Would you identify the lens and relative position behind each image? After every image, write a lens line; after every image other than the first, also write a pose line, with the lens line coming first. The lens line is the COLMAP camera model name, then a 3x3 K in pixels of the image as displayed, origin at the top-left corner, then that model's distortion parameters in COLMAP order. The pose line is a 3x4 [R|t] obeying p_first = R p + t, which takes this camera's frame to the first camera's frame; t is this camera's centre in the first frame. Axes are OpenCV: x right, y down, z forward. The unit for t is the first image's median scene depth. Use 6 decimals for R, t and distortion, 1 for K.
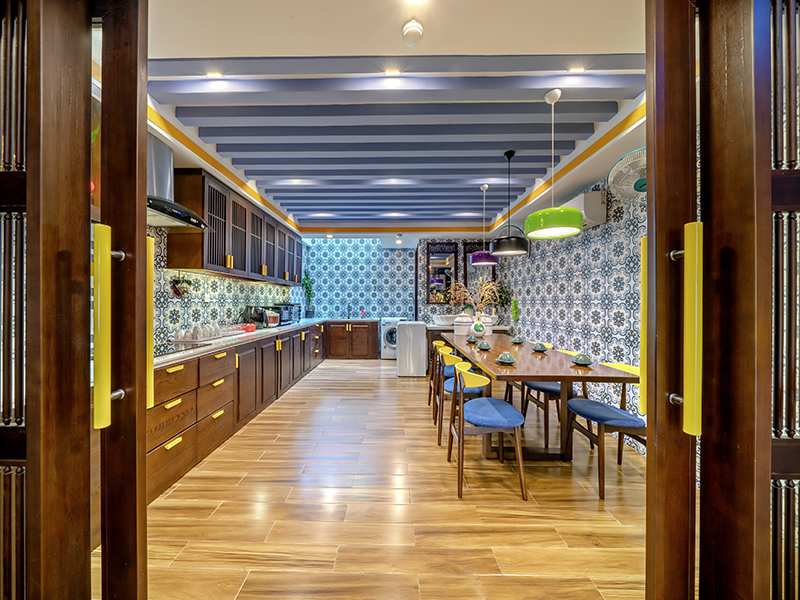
lens RADIAL K [[288.6, 0, 400.0], [0, 288.6, 300.0], [0, 0, 1]] dist [-0.001149, -0.000050]
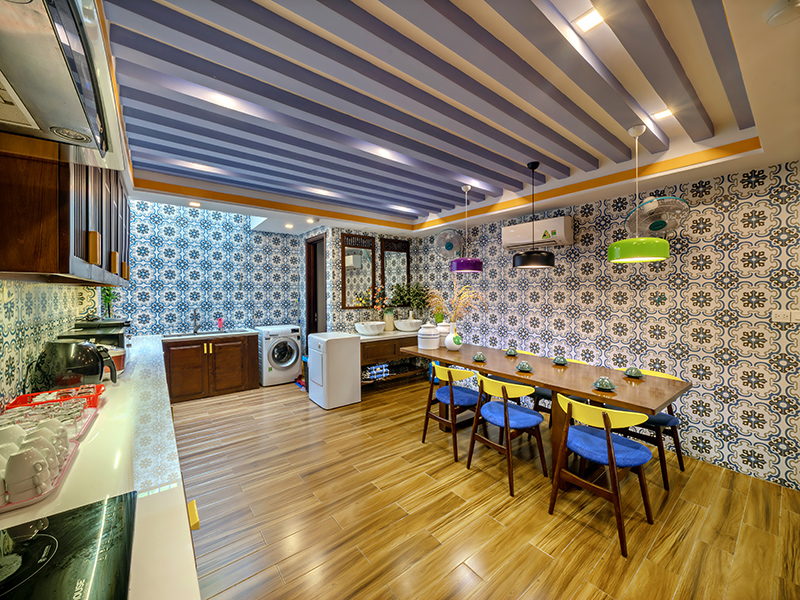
lens RADIAL K [[297.5, 0, 399.5], [0, 297.5, 292.0], [0, 0, 1]] dist [-0.000676, -0.000069]
pose [[0.778050, -0.009054, 0.628137, -0.304396], [0.000077, 0.999898, 0.014317, -0.046590], [-0.628202, -0.011091, 0.777971, 0.252743]]
